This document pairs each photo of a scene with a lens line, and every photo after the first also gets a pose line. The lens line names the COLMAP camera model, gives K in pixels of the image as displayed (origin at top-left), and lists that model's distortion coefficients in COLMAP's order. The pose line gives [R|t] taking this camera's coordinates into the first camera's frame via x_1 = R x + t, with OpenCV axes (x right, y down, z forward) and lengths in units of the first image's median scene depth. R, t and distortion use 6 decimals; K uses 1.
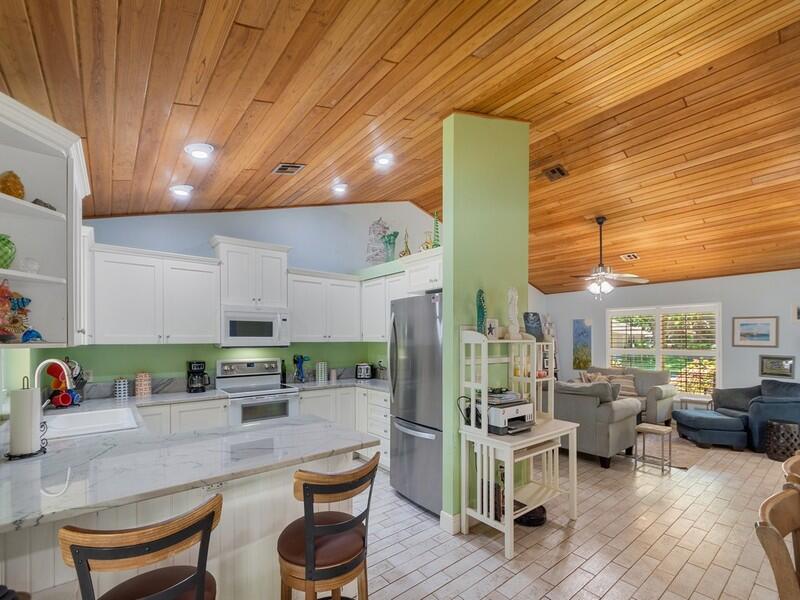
lens RADIAL K [[362.5, 0, 399.4], [0, 362.5, 331.4], [0, 0, 1]] dist [-0.001316, -0.000246]
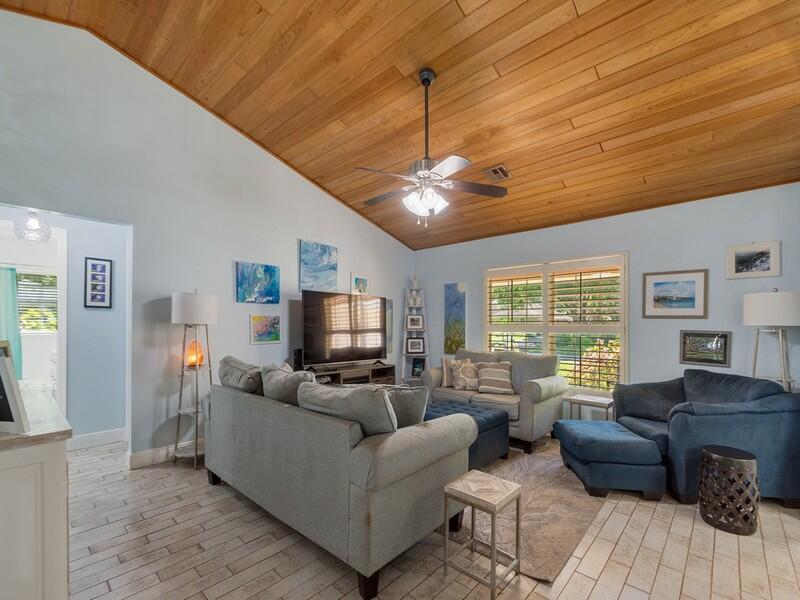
lens RADIAL K [[356.5, 0, 398.4], [0, 356.5, 315.6], [0, 0, 1]] dist [0.001941, 0.000056]
pose [[0.988962, 0.008723, 0.147911, 0.415953], [-0.008679, 0.999962, -0.000947, 0.045048], [-0.147914, -0.000347, 0.989000, 0.458587]]
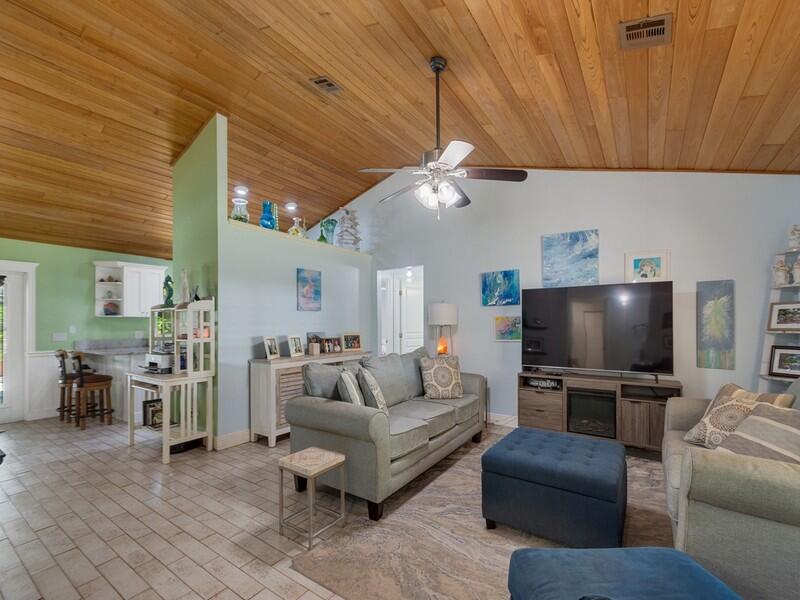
lens RADIAL K [[356.5, 0, 398.4], [0, 356.5, 315.6], [0, 0, 1]] dist [0.001941, 0.000056]
pose [[0.278201, -0.030300, -0.960045, 0.988584], [0.027111, 0.999352, -0.023685, 0.058475], [0.960140, -0.019439, 0.278842, 0.773450]]
